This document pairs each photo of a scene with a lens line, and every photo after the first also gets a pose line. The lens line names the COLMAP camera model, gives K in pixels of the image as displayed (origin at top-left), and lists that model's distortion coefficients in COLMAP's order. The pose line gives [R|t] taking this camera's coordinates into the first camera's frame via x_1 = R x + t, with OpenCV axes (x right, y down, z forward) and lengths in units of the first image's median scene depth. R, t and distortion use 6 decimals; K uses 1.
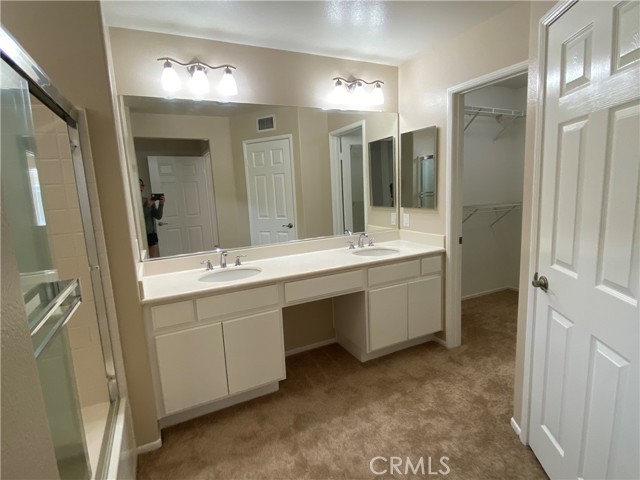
lens RADIAL K [[331.0, 0, 320.0], [0, 331.0, 240.0], [0, 0, 1]] dist [0.002371, -0.000288]
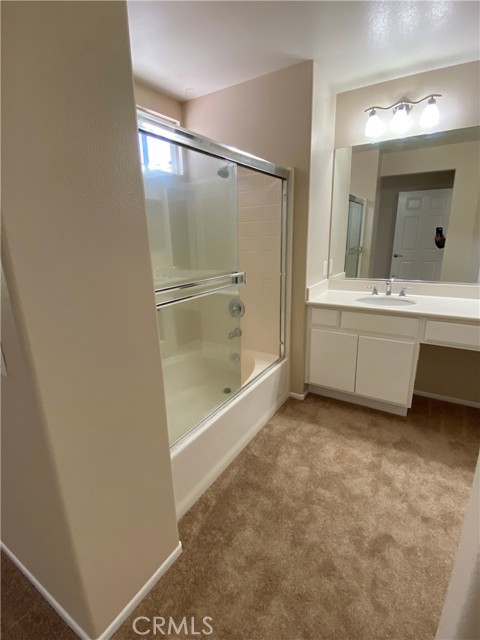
lens RADIAL K [[304.0, 0, 242.9], [0, 304.0, 322.7], [0, 0, 1]] dist [0.003075, -0.013112]
pose [[0.534404, 0.270133, -0.800900, 0.351995], [-0.134206, 0.962651, 0.235140, -0.005821], [0.834506, -0.018175, 0.550699, 0.013770]]
